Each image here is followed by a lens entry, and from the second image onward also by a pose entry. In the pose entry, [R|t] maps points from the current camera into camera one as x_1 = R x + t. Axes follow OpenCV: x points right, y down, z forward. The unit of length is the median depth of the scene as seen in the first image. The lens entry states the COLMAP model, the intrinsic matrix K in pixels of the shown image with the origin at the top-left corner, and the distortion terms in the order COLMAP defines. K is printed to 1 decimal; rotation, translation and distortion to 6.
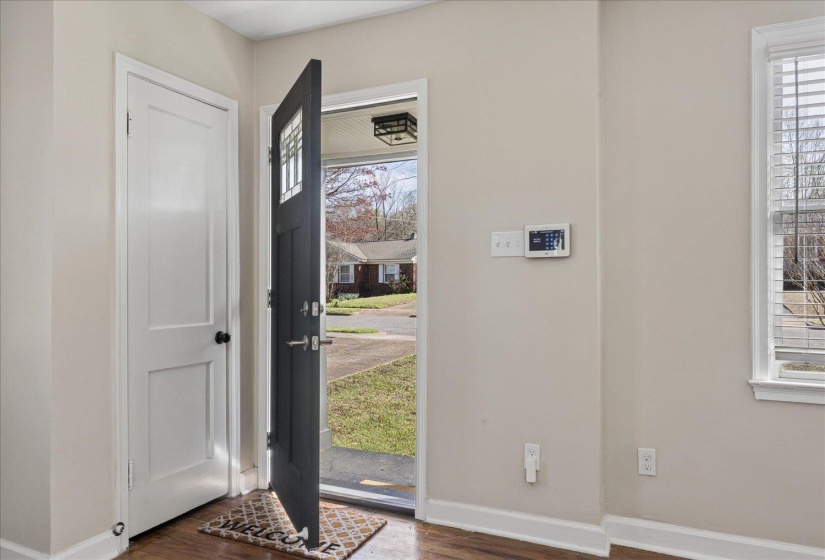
lens RADIAL K [[567.0, 0, 412.5], [0, 567.0, 280.0], [0, 0, 1]] dist [-0.003430, -0.000717]
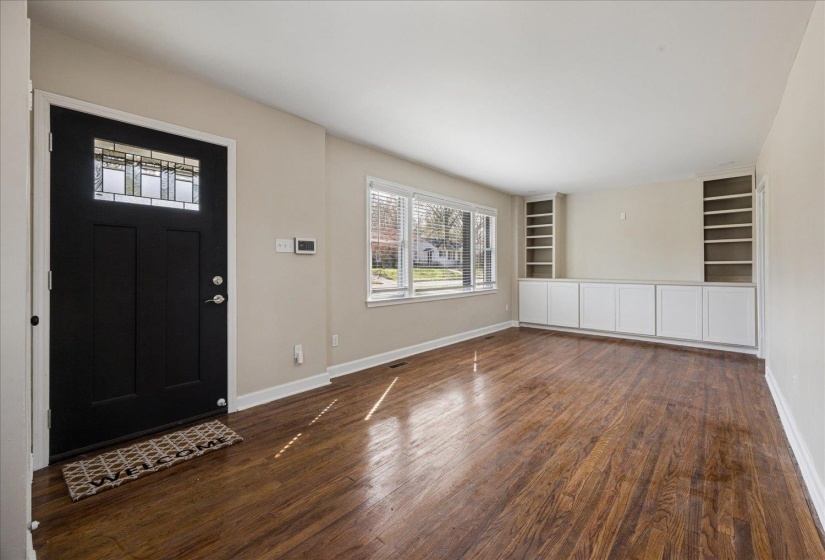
lens RADIAL K [[345.9, 0, 444.6], [0, 345.9, 266.9], [0, 0, 1]] dist [-0.000616, -0.000089]
pose [[0.252015, -0.002232, 0.967721, -0.861885], [-0.005277, 0.999979, 0.003681, 0.000843], [-0.967709, -0.006035, 0.251998, 0.182905]]
